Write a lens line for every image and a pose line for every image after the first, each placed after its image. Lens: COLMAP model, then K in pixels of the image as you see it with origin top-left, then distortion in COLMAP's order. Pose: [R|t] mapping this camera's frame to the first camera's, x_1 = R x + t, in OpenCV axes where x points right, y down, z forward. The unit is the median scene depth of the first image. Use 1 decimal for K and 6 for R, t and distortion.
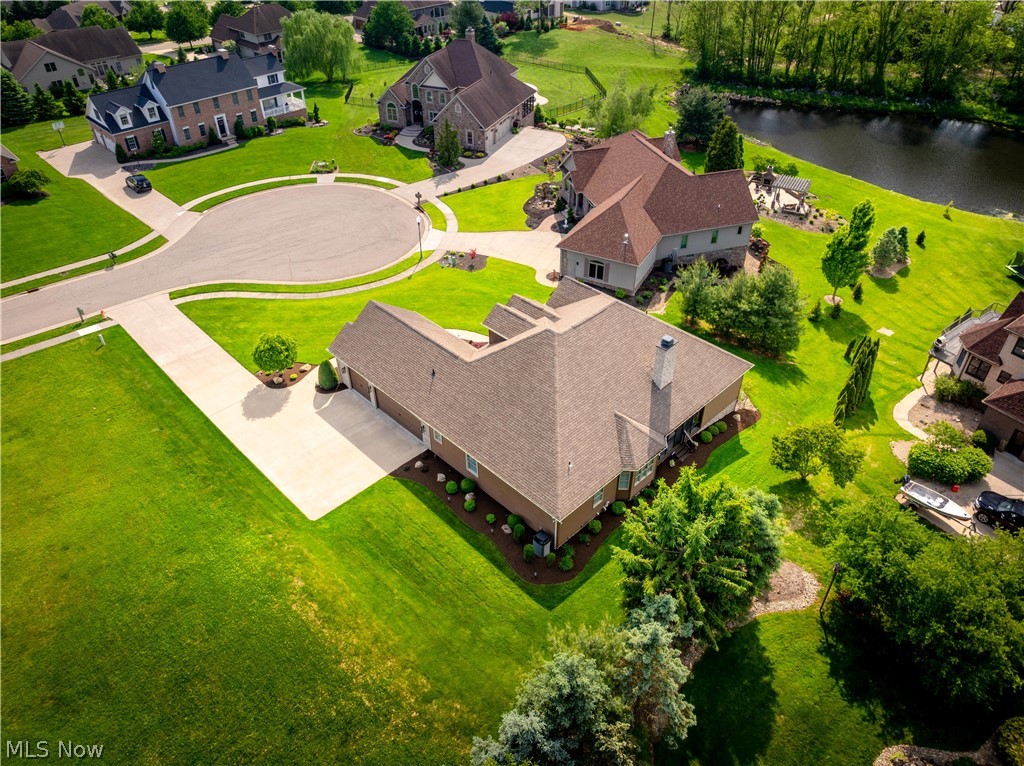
lens RADIAL K [[720.4, 0, 512.0], [0, 720.4, 383.0], [0, 0, 1]] dist [-0.037980, 0.002352]
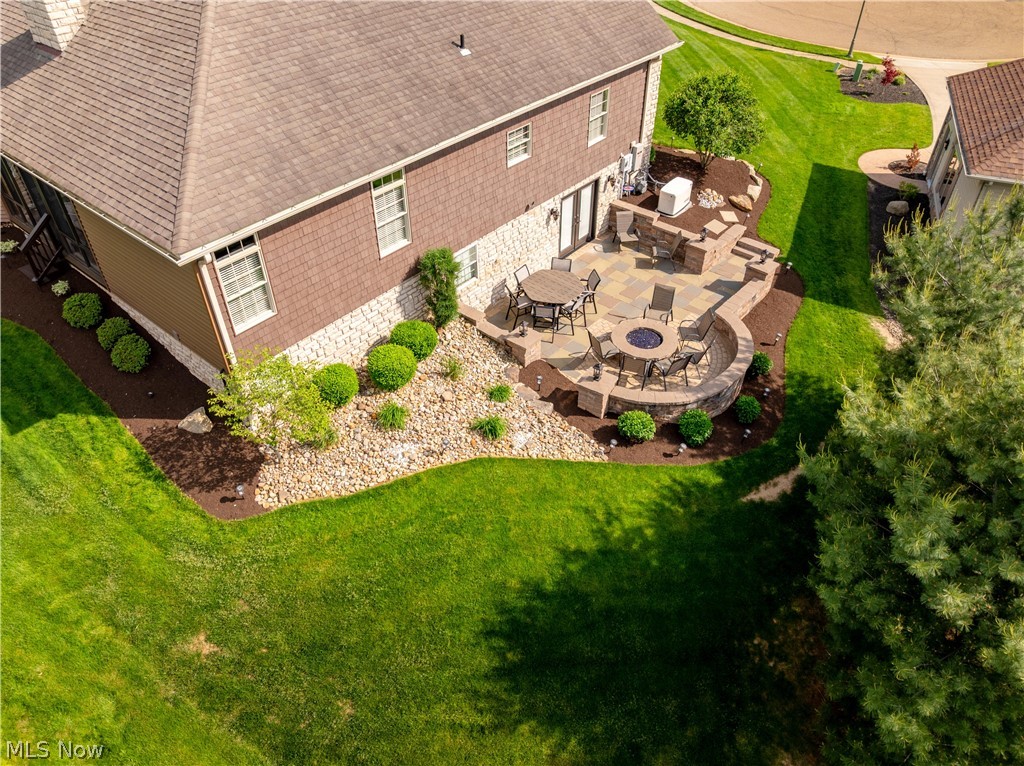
lens RADIAL K [[720.4, 0, 512.0], [0, 720.4, 383.0], [0, 0, 1]] dist [-0.037980, 0.002352]
pose [[0.114402, 0.648977, -0.752158, 0.300850], [-0.614300, 0.641237, 0.459838, -0.091117], [0.780735, 0.409444, 0.472025, 0.552589]]
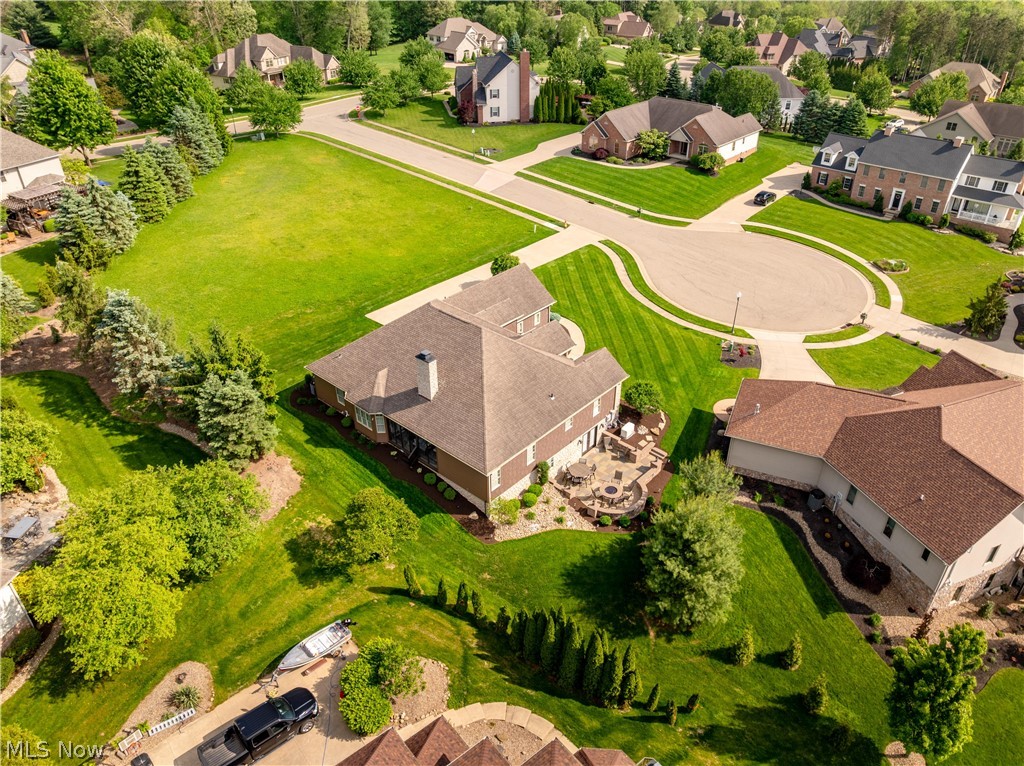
lens RADIAL K [[720.4, 0, 512.0], [0, 720.4, 383.0], [0, 0, 1]] dist [-0.037980, 0.002352]
pose [[0.078695, 0.546565, -0.833711, 0.574058], [-0.617474, 0.683290, 0.389668, -0.263818], [0.782645, 0.484130, 0.391262, 0.341405]]
